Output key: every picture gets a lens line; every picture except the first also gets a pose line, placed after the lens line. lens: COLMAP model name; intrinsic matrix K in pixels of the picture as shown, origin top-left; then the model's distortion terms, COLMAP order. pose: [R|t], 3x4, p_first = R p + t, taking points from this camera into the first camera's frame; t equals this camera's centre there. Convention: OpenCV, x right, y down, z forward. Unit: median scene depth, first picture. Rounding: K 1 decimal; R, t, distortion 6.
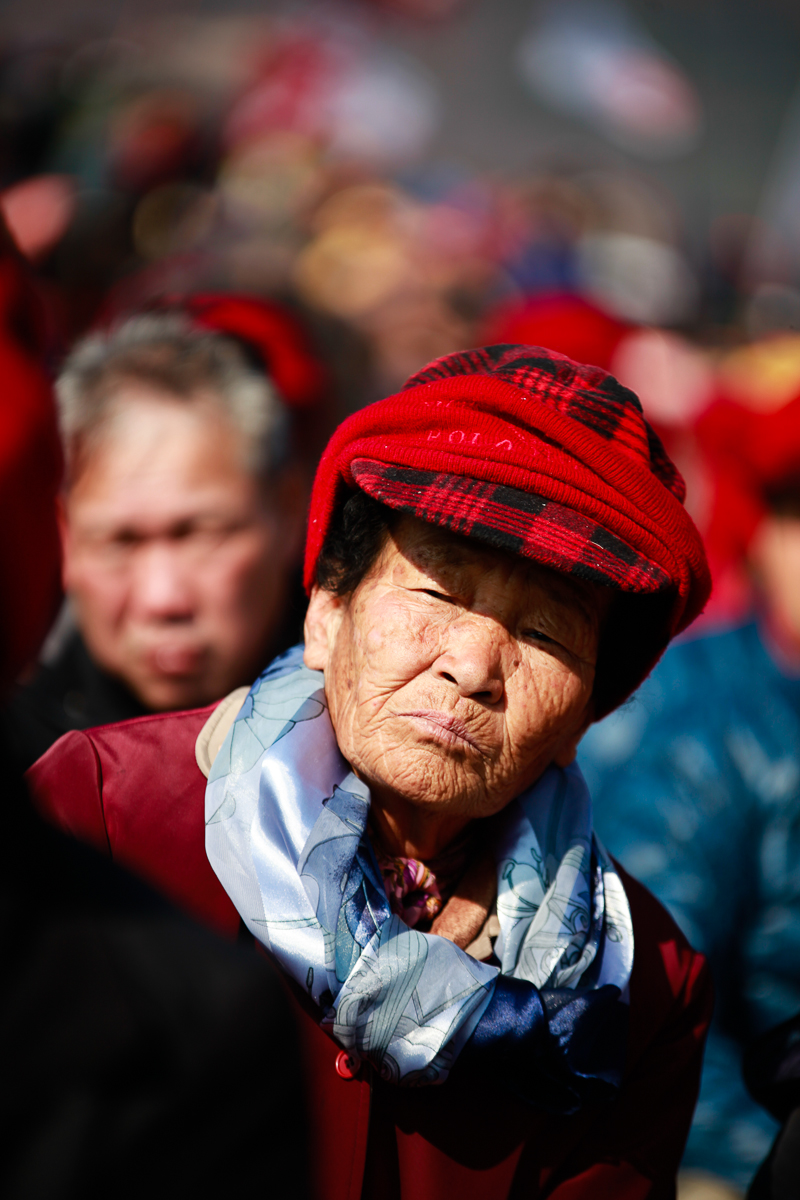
lens RADIAL K [[6863.5, 0, 399.4], [0, 6863.5, 599.0], [0, 0, 1]] dist [-2.075189, 0.000000]
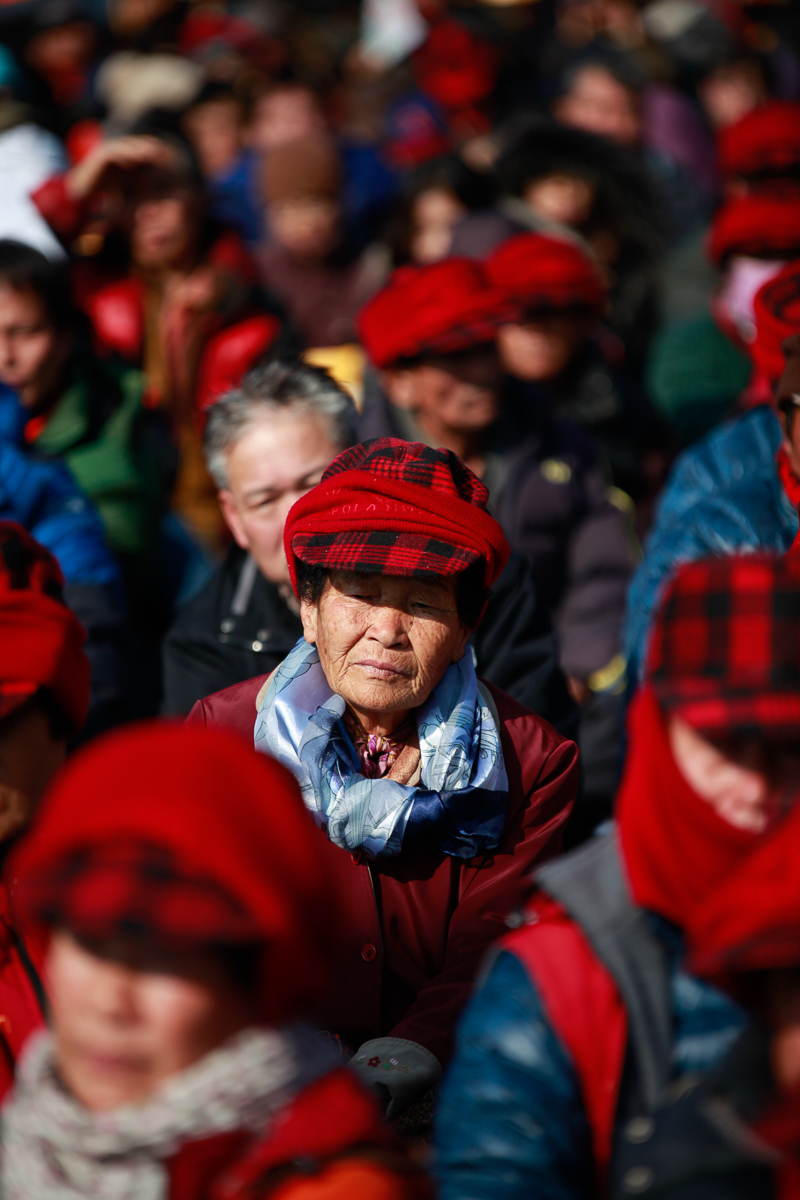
lens RADIAL K [[6863.5, 0, 401.1], [0, 6863.5, 600.7], [0, 0, 1]] dist [-2.075189, 0.000000]
pose [[0.966366, -0.256099, -0.023438, 0.059184], [0.256487, 0.966425, 0.015387, -0.024587], [0.018710, -0.020881, 0.999607, -0.815415]]
